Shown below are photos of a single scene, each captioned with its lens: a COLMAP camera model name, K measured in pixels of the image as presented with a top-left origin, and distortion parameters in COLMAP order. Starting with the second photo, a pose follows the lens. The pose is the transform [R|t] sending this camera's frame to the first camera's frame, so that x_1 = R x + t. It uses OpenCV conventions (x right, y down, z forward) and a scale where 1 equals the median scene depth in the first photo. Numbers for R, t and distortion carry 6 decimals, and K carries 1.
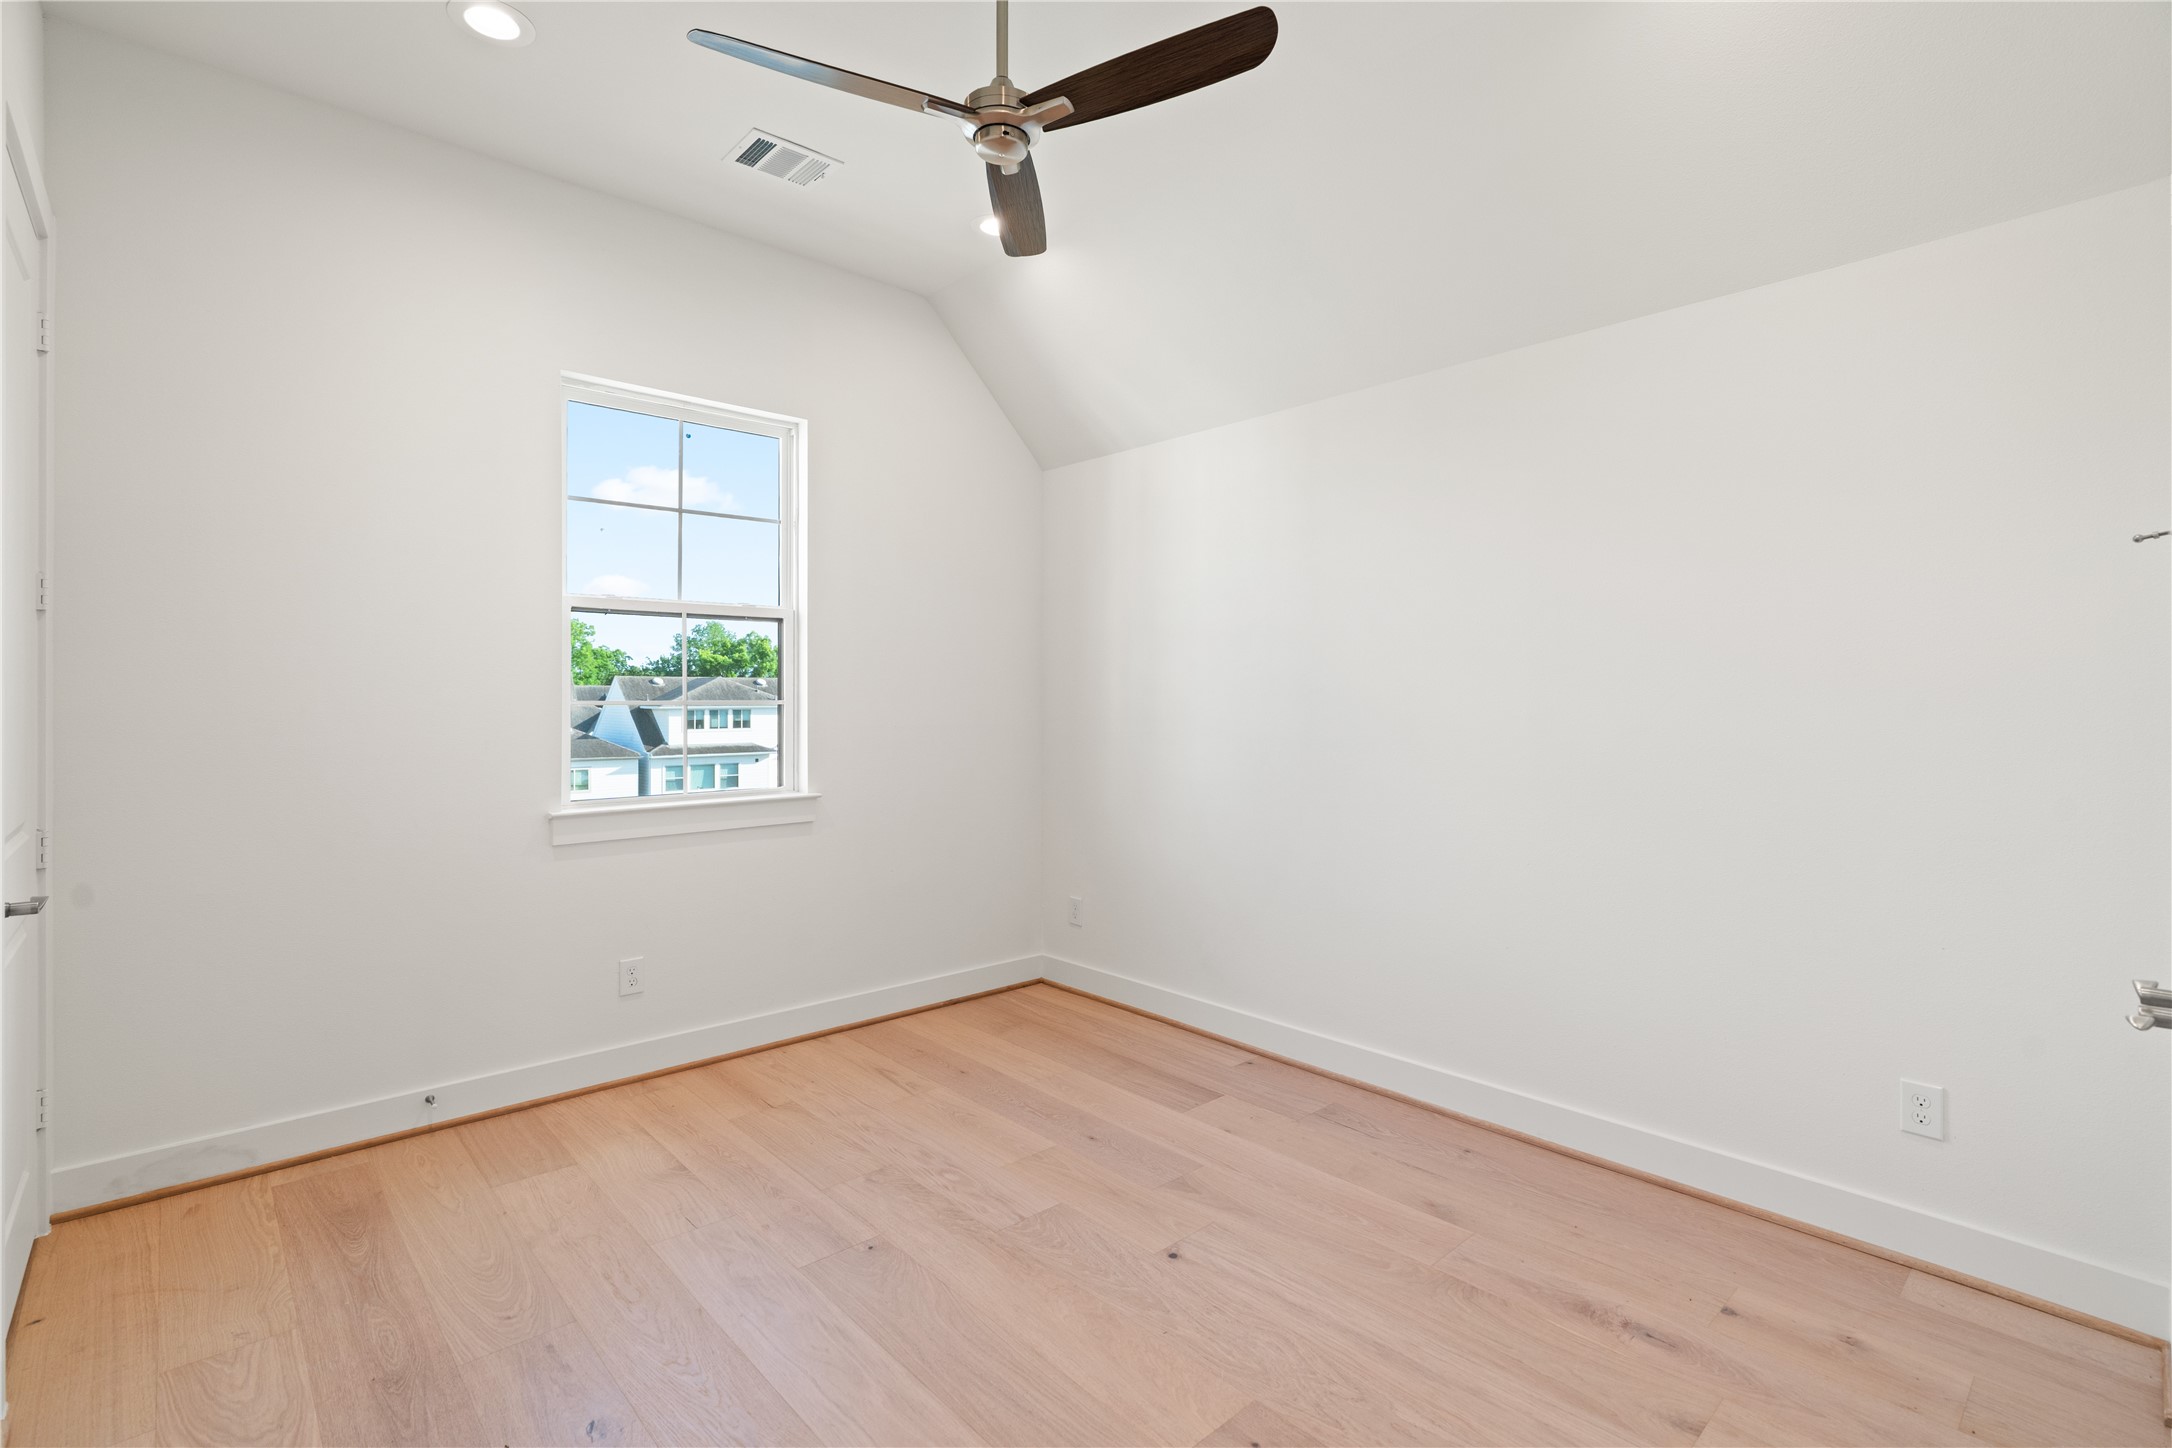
lens RADIAL K [[993.2, 0, 1086.9], [0, 993.2, 715.3], [0, 0, 1]] dist [0.002988, 0.000184]
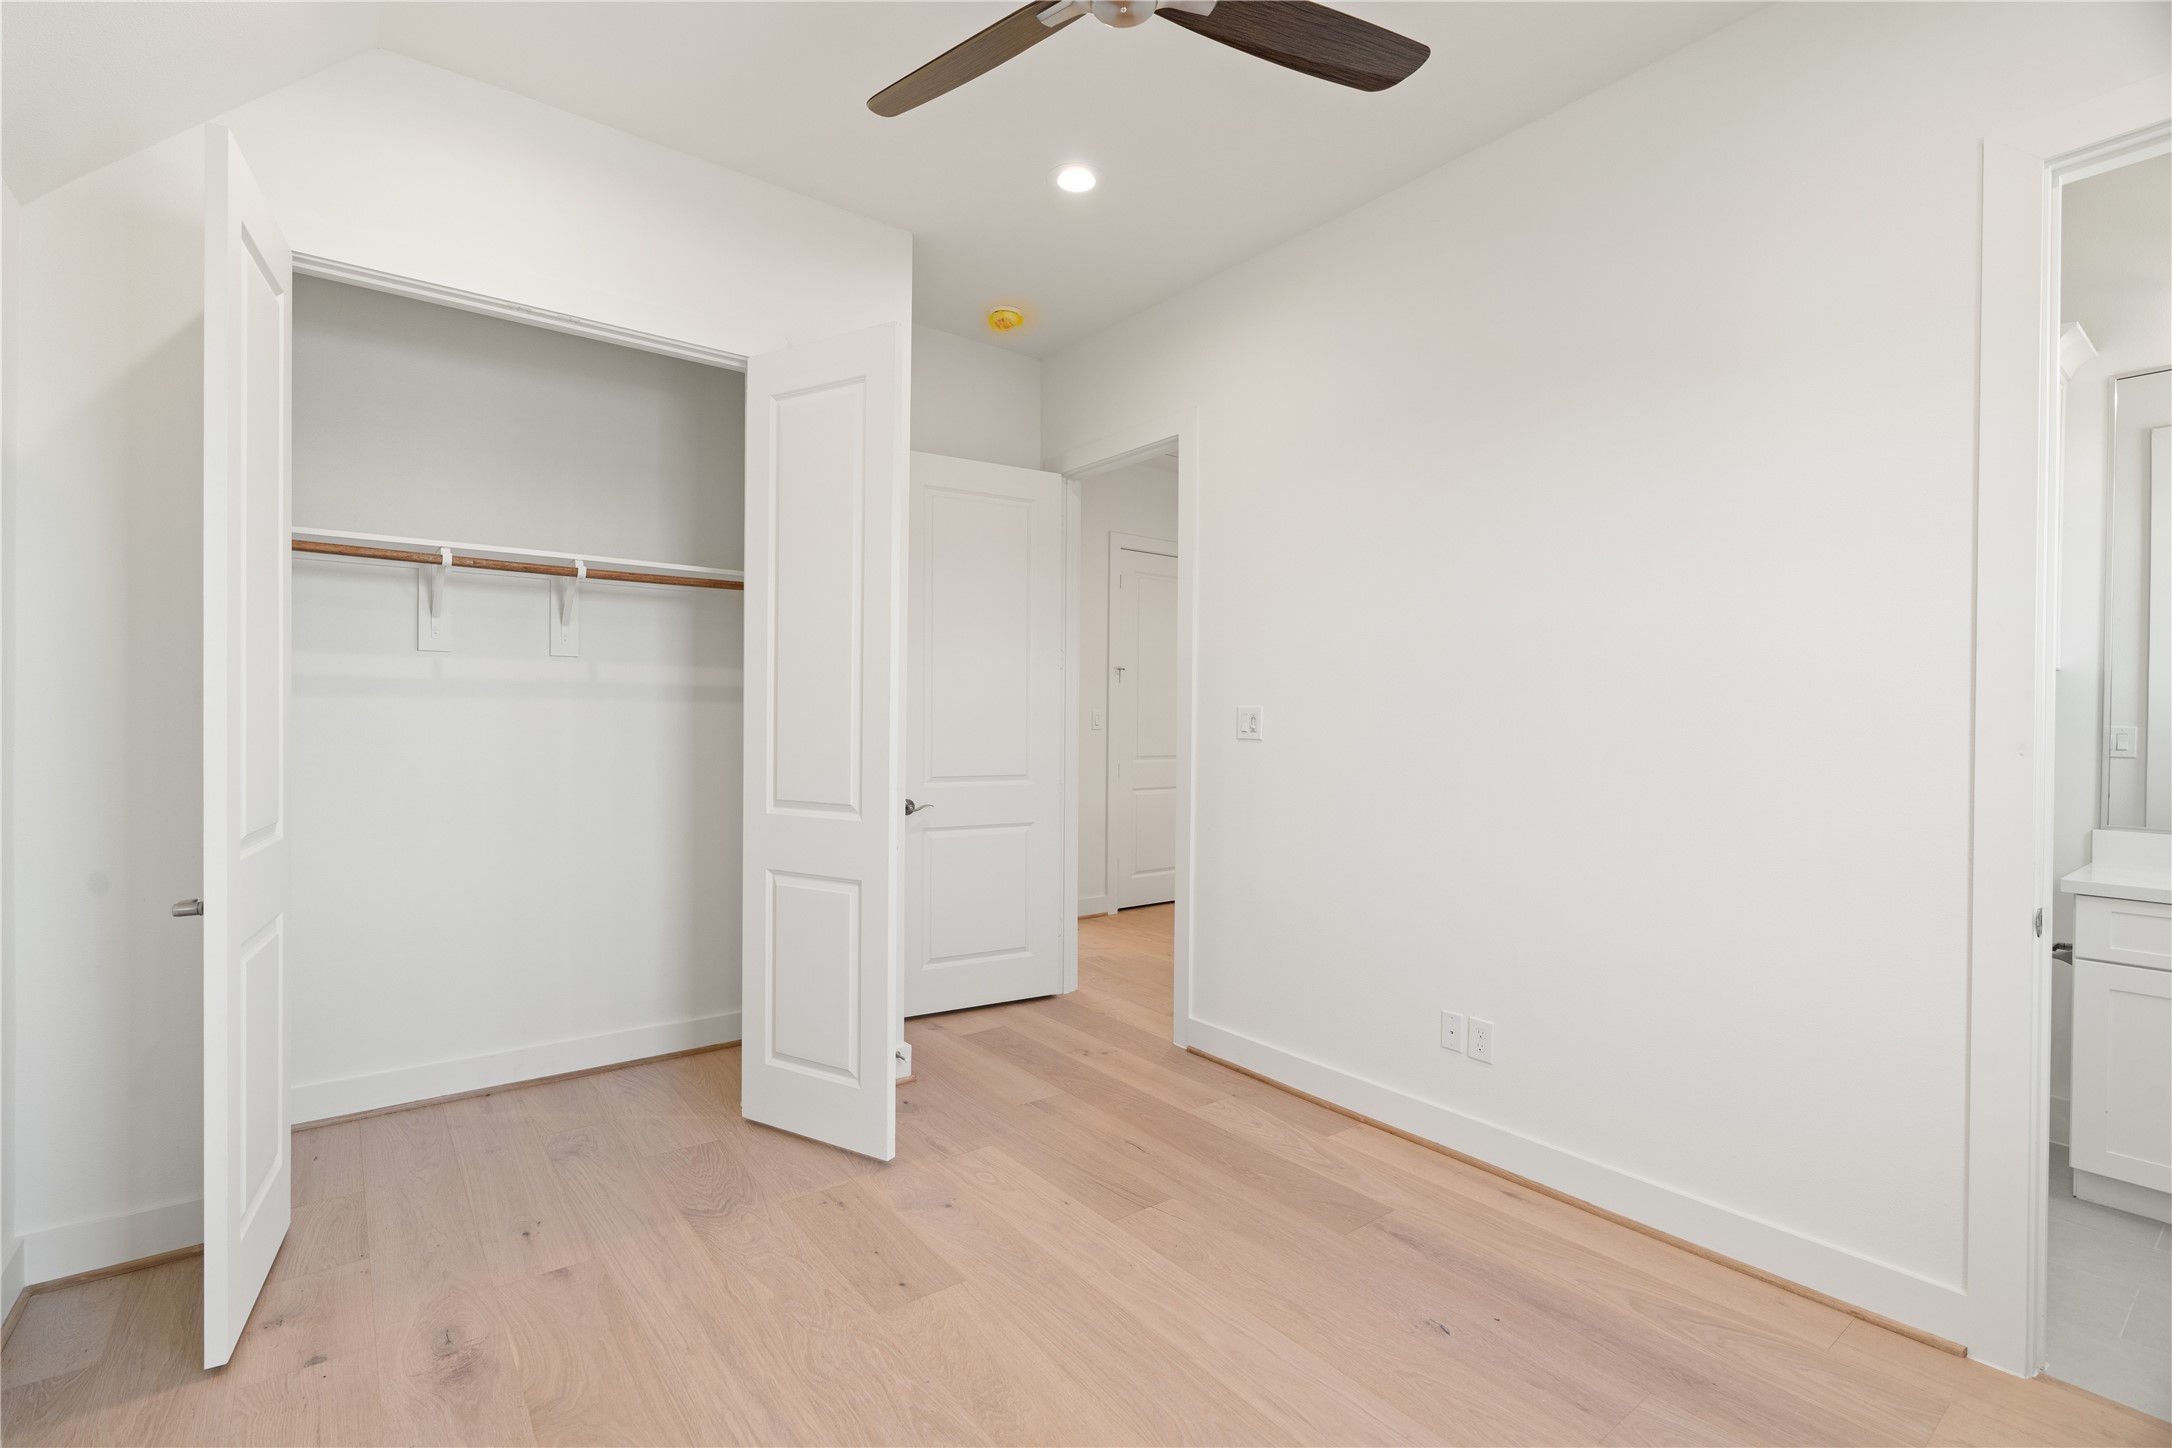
lens RADIAL K [[993.2, 0, 1084.8], [0, 993.2, 720.0], [0, 0, 1]] dist [0.002988, 0.000184]
pose [[-0.996490, -0.015460, 0.082272, -0.141246], [-0.013579, 0.999634, 0.023377, -0.027331], [-0.082603, 0.022178, -0.996336, 1.969908]]
